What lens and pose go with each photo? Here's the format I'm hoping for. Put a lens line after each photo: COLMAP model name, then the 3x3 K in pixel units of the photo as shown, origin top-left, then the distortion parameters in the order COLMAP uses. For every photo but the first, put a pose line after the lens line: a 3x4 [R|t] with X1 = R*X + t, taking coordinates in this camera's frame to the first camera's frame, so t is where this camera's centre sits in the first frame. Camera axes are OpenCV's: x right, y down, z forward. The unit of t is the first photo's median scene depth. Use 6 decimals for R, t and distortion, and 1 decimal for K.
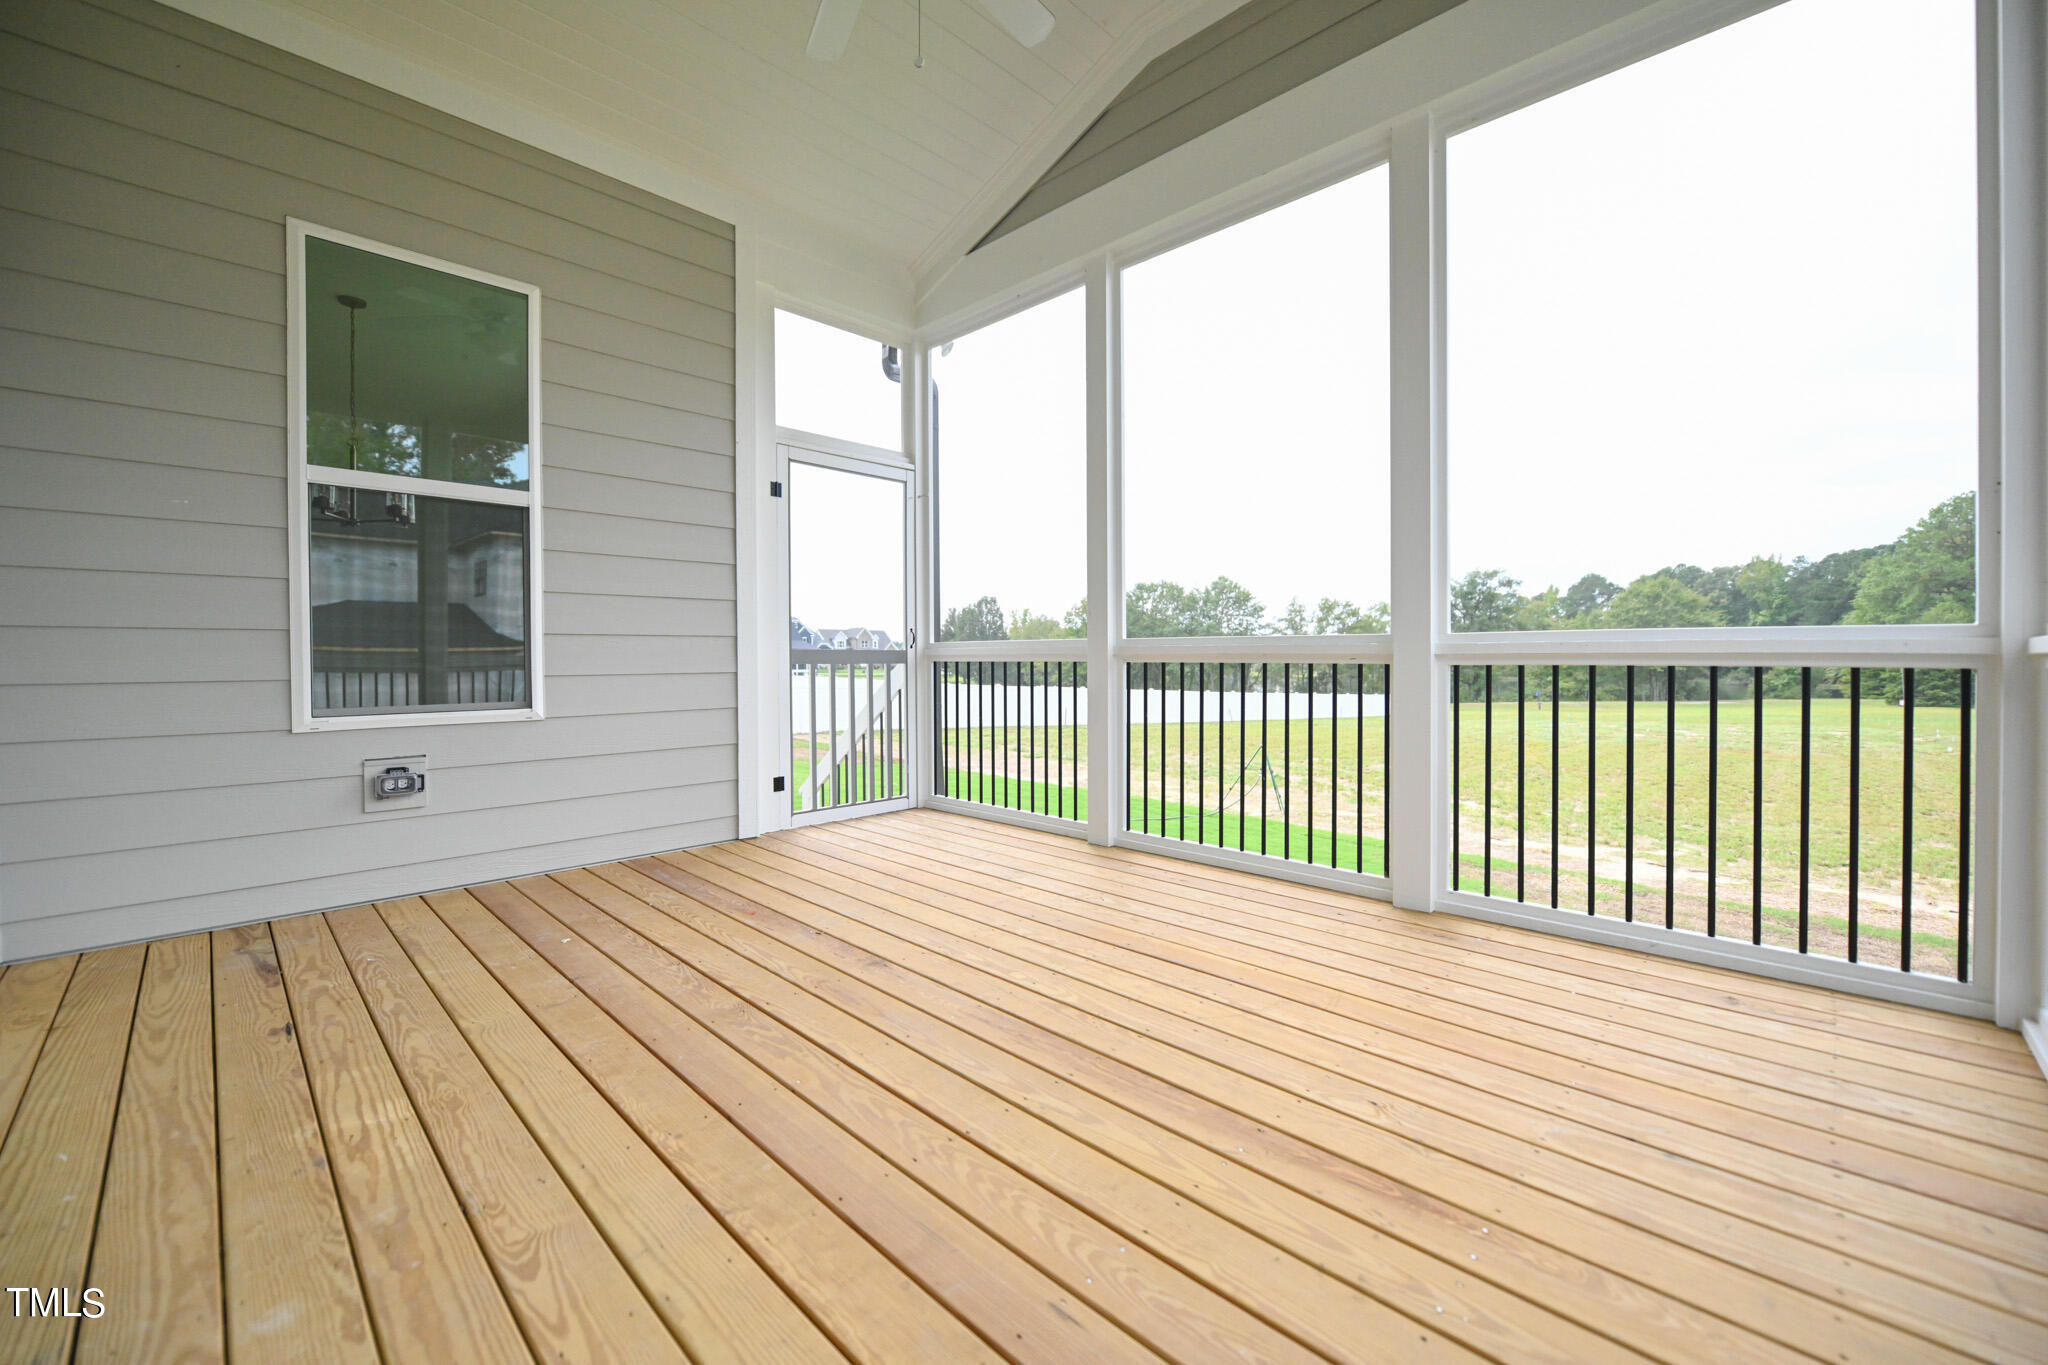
lens RADIAL K [[813.9, 0, 1033.8], [0, 813.9, 667.2], [0, 0, 1]] dist [-0.011329, -0.000548]
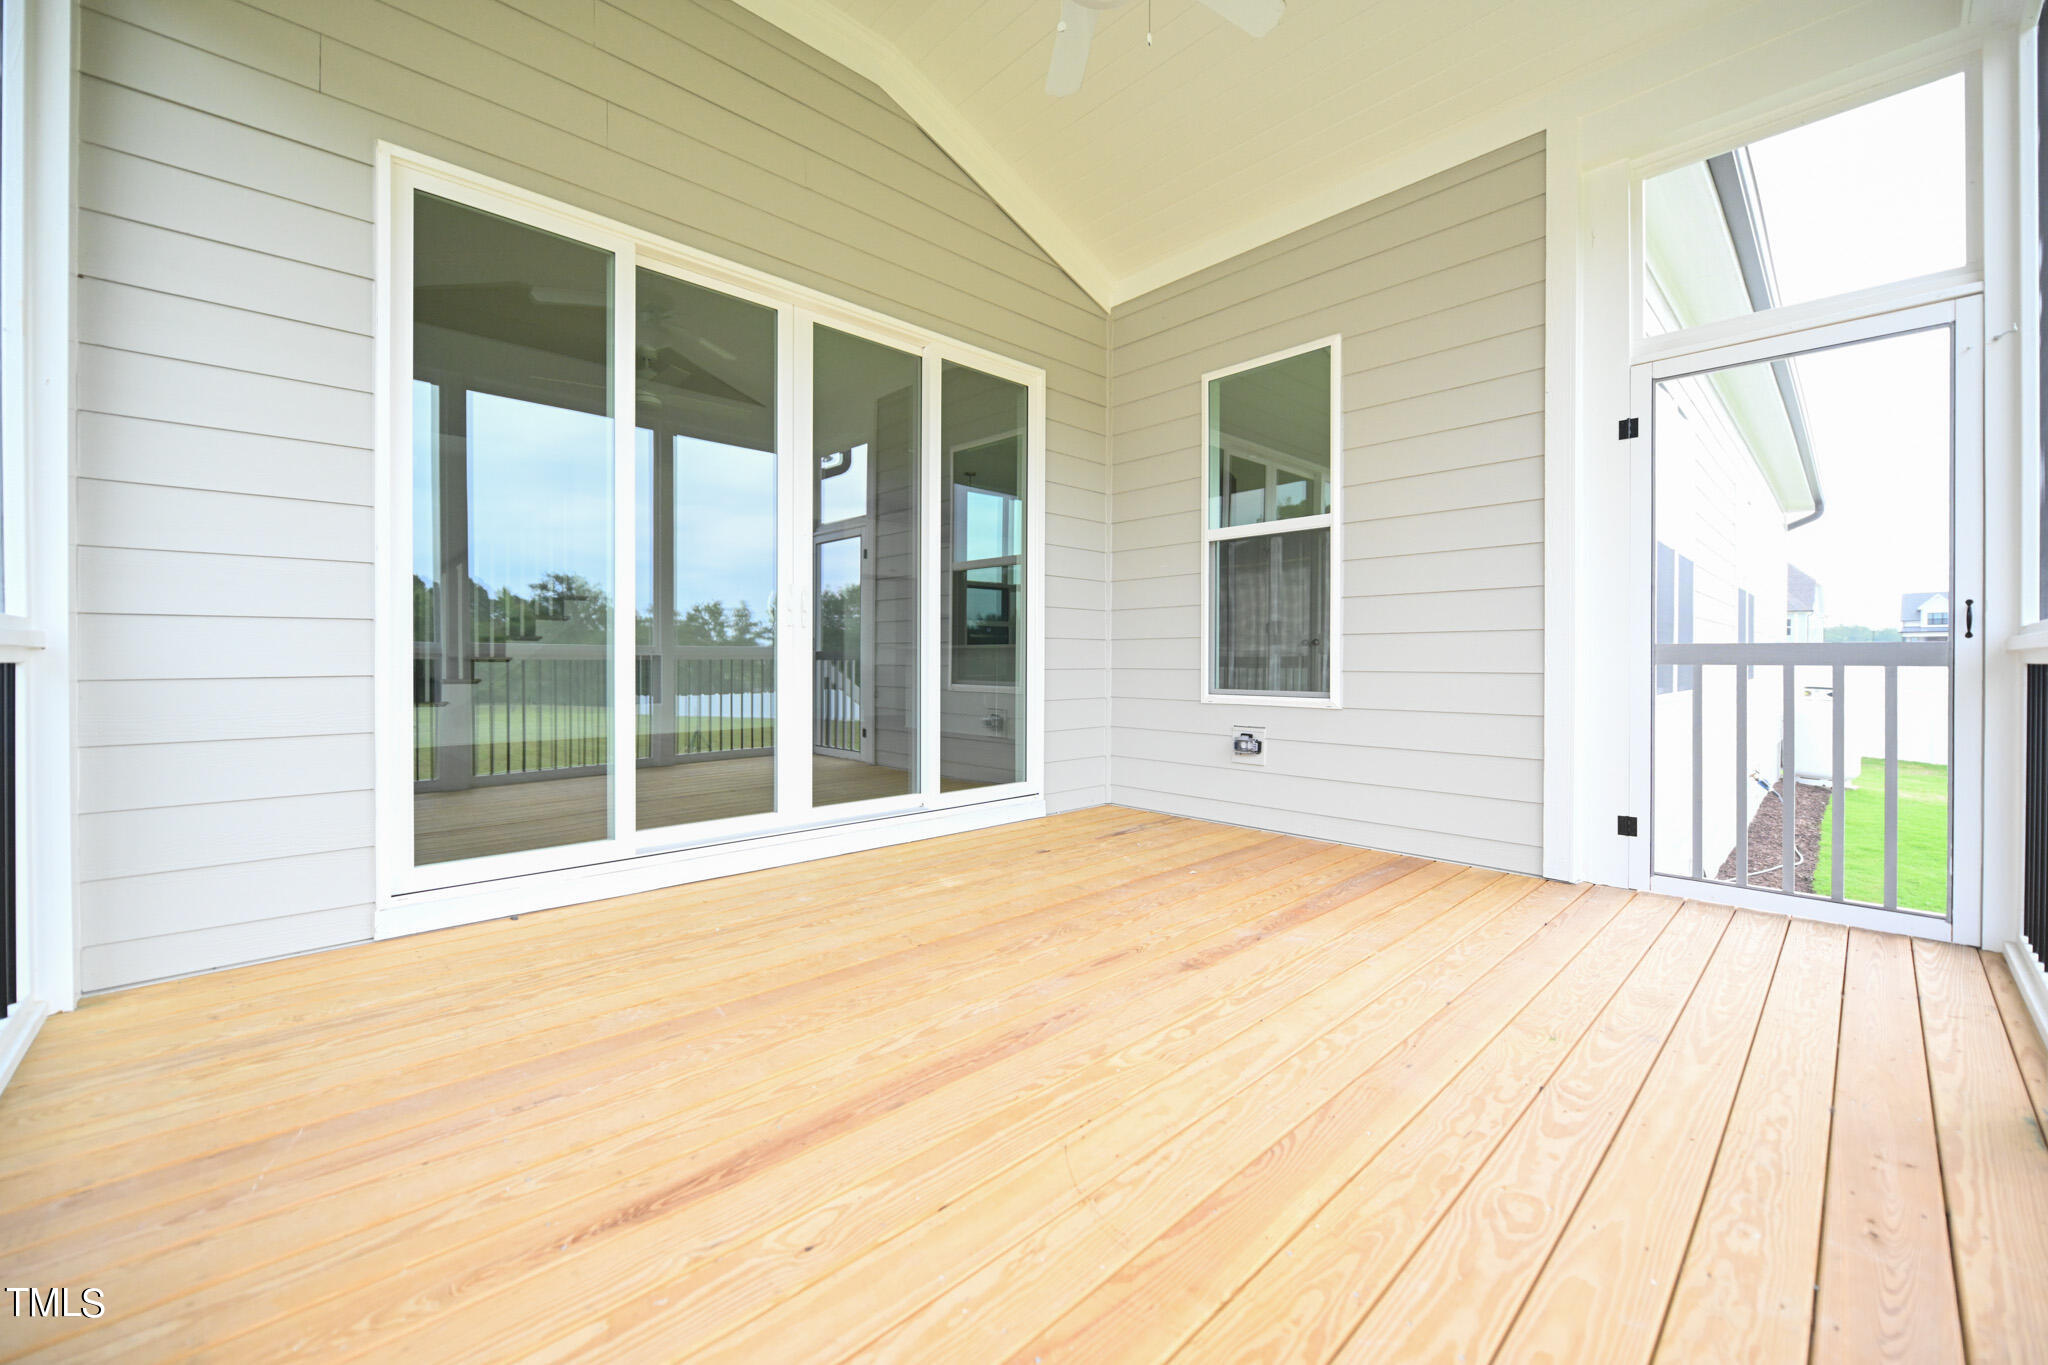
lens RADIAL K [[813.9, 0, 1033.8], [0, 813.9, 667.2], [0, 0, 1]] dist [-0.011329, -0.000548]
pose [[-0.047966, 0.017503, -0.998696, 0.567064], [-0.010632, 0.999781, 0.018033, -0.010867], [0.998792, 0.011483, -0.047770, 0.622770]]
